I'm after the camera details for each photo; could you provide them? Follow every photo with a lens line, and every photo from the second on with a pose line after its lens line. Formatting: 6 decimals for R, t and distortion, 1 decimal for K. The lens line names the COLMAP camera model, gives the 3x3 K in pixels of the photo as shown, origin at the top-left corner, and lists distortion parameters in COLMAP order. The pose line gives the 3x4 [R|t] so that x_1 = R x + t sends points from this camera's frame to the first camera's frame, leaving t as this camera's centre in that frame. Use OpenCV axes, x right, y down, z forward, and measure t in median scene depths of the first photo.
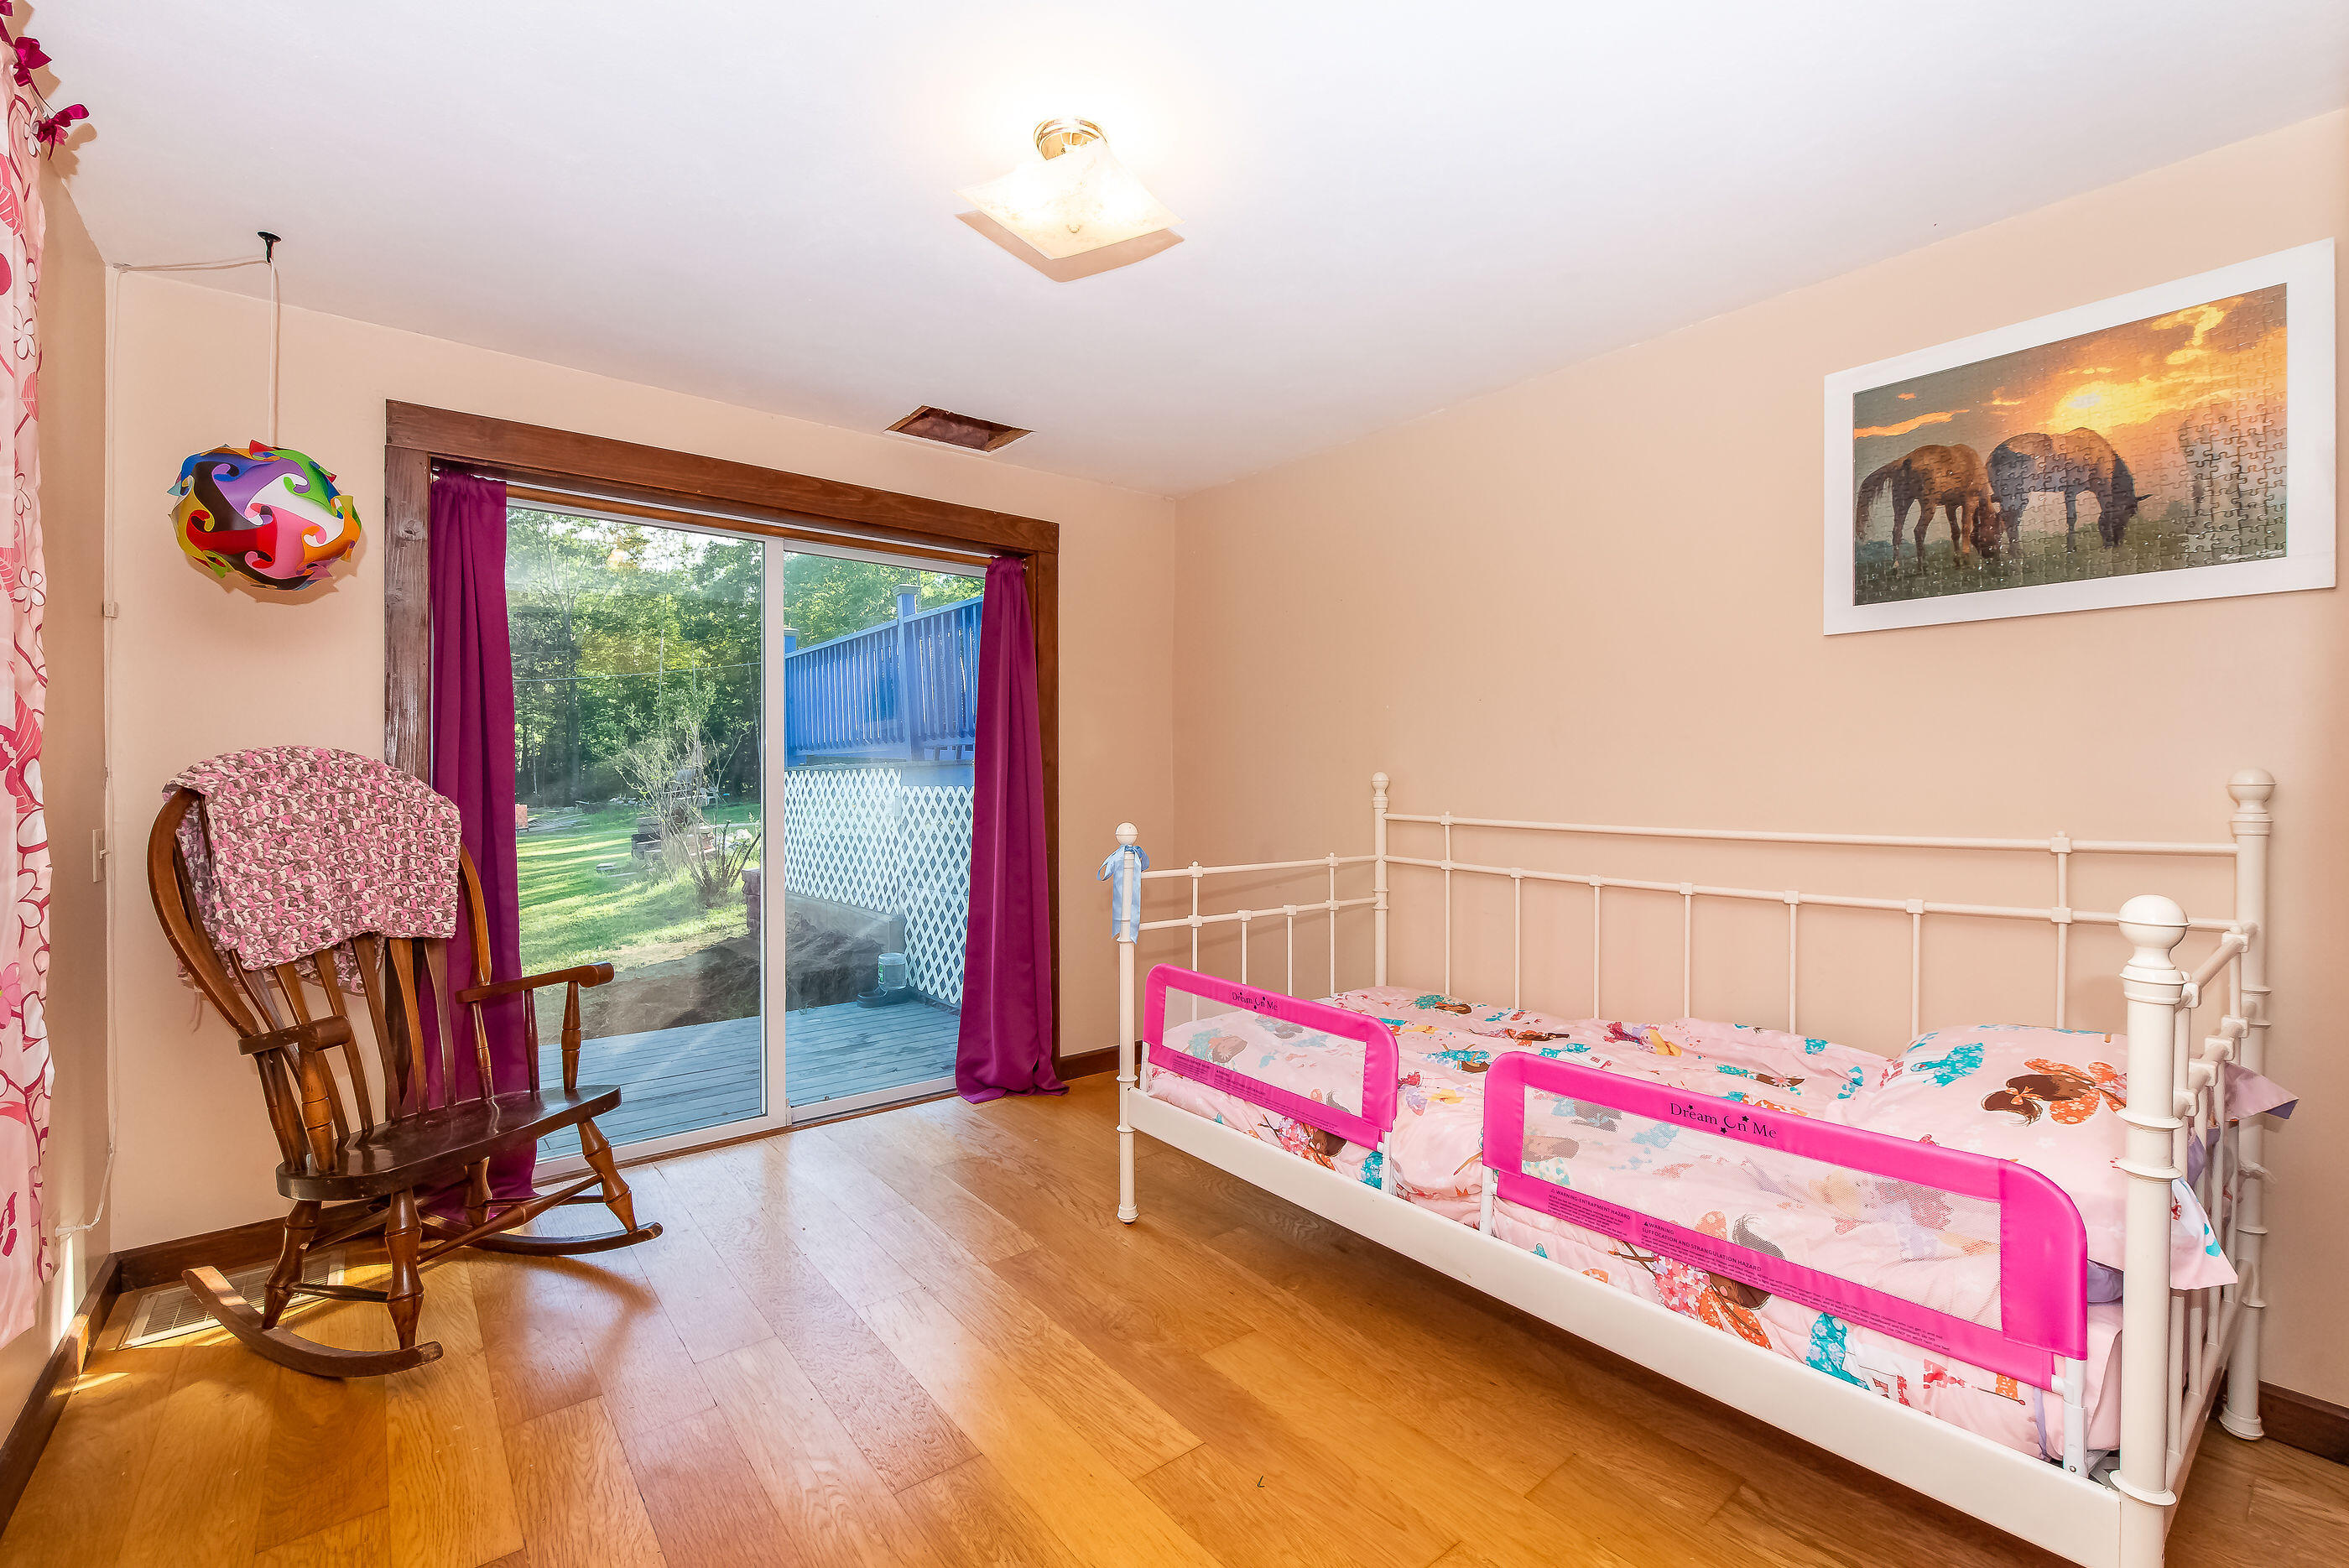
lens RADIAL K [[1060.4, 0, 1174.5], [0, 1060.4, 784.0], [0, 0, 1]] dist [-0.000819, -0.000322]
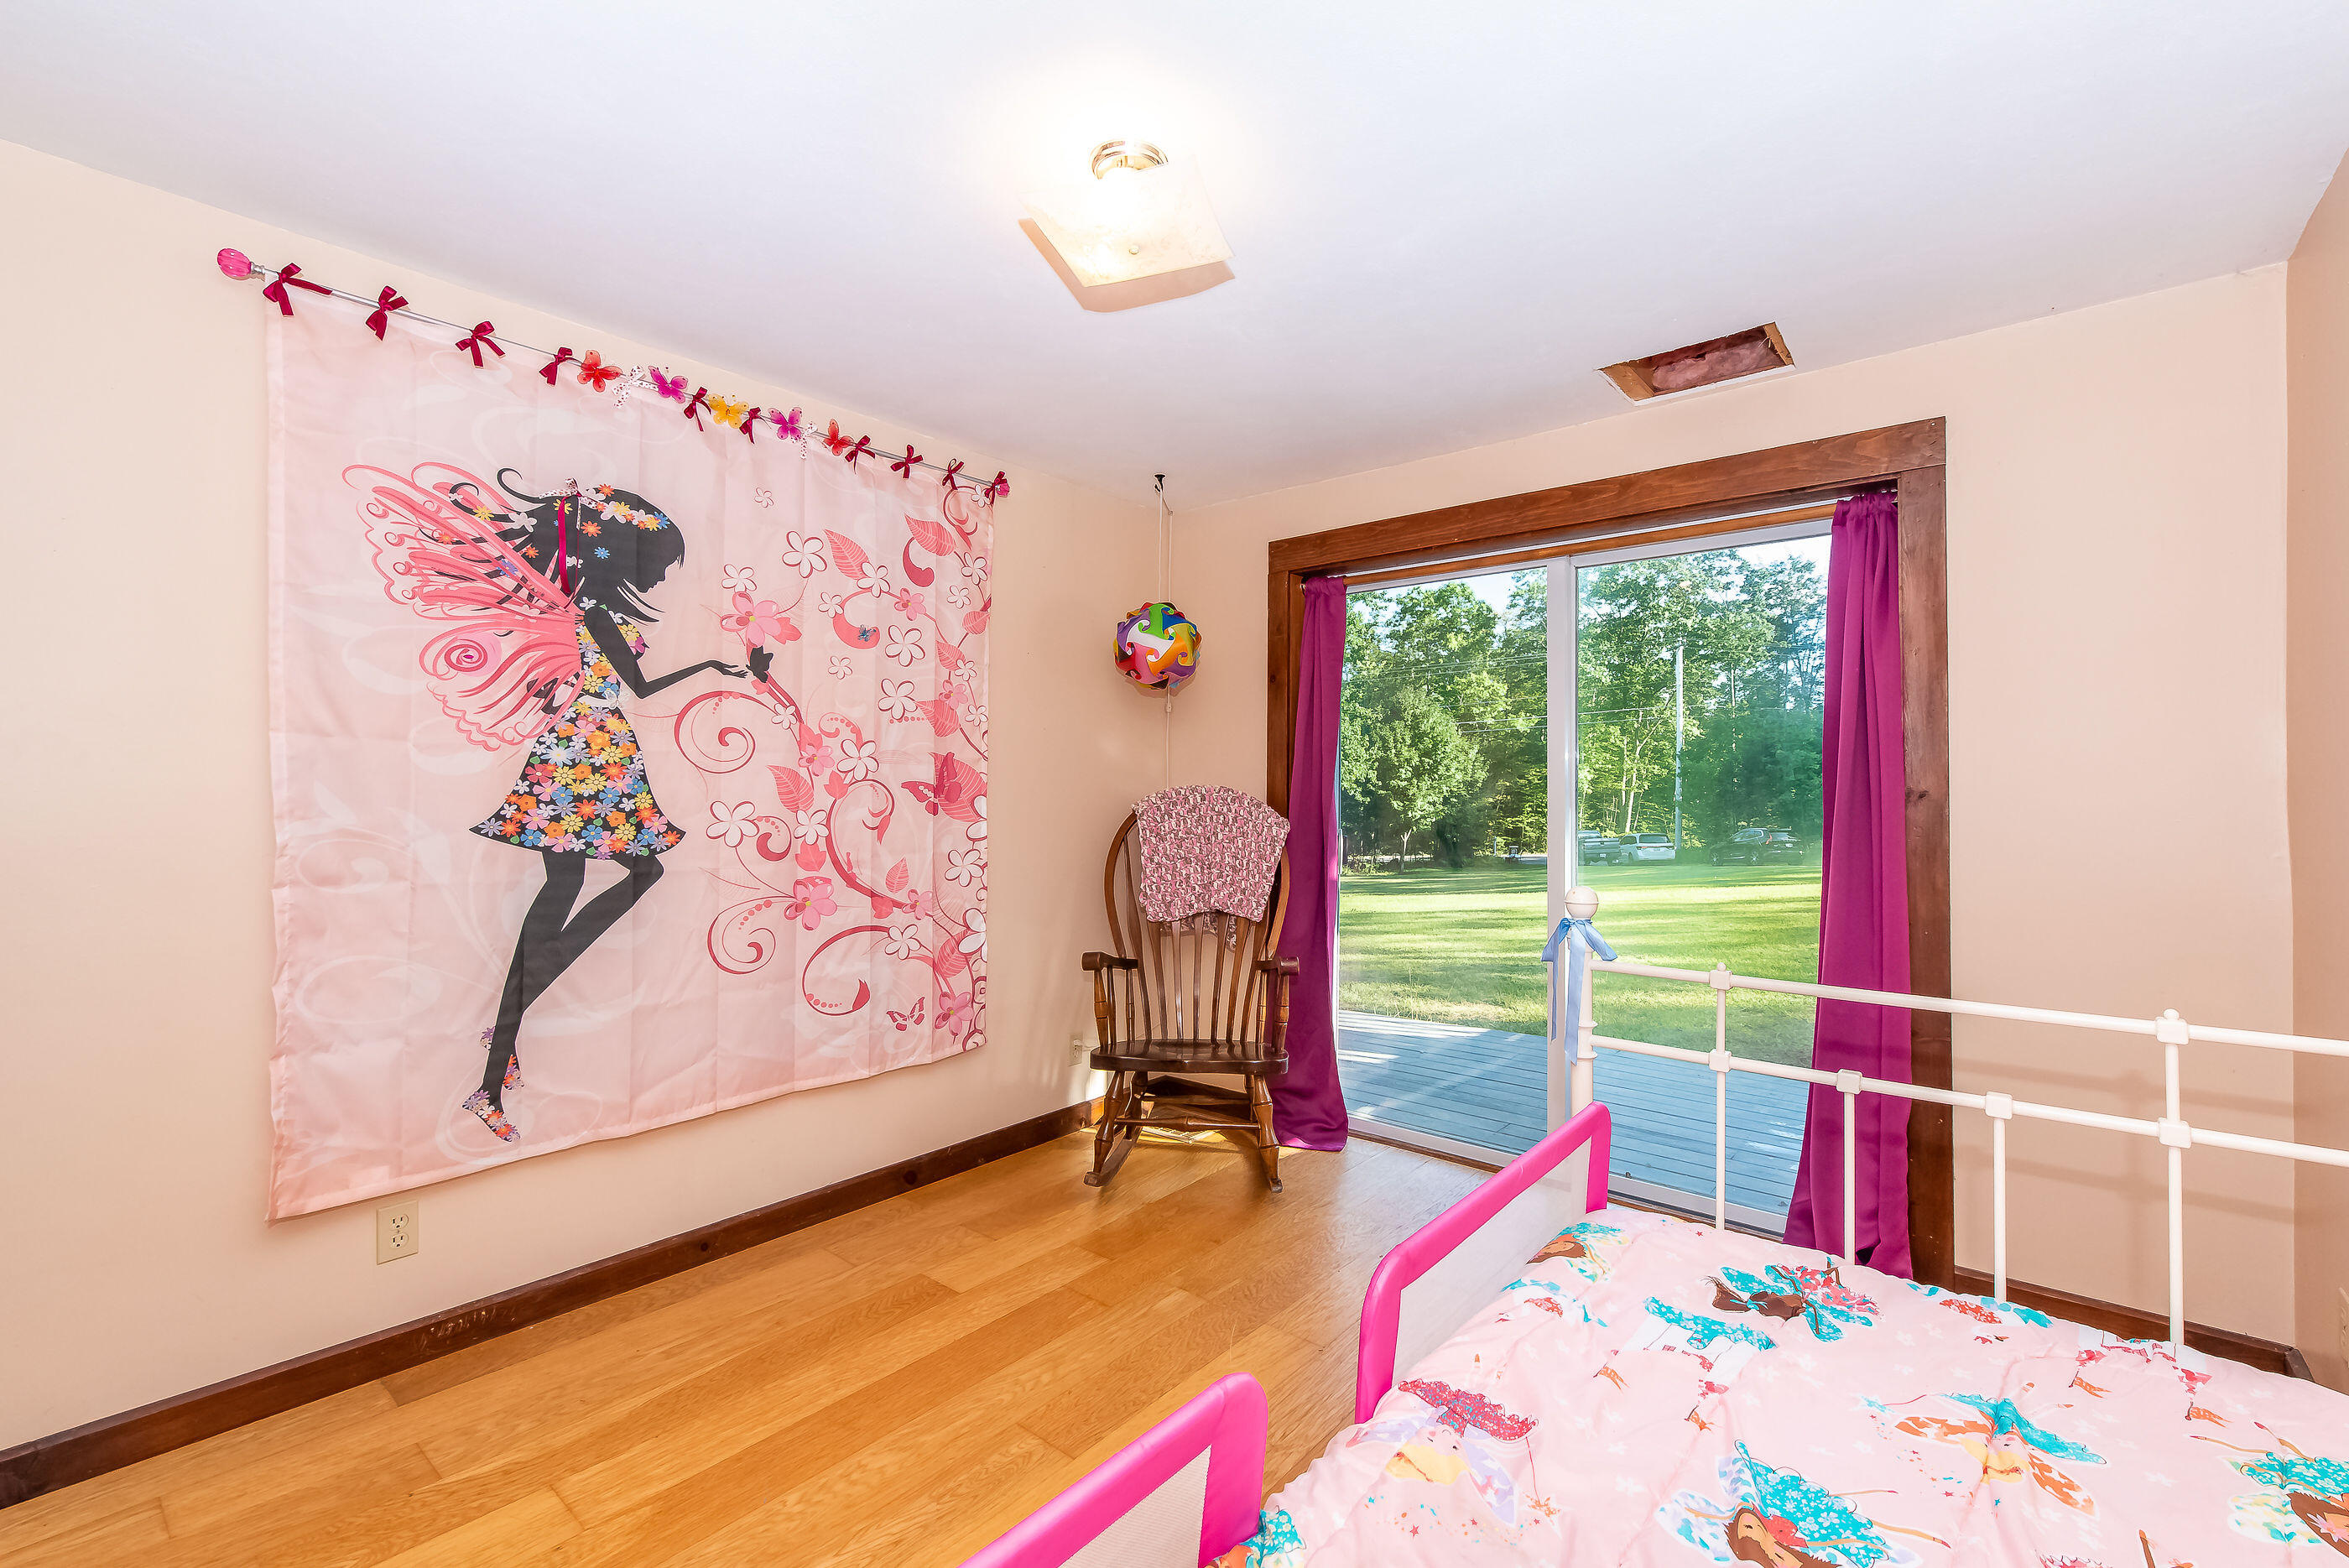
lens RADIAL K [[988.1, 0, 1175.3], [0, 988.1, 772.0], [0, 0, 1]] dist [0.000204, 0.000117]
pose [[0.156323, -0.007221, -0.987680, 0.599860], [-0.013443, 0.999865, -0.009438, -0.039247], [0.987615, 0.014753, 0.156205, 0.717021]]
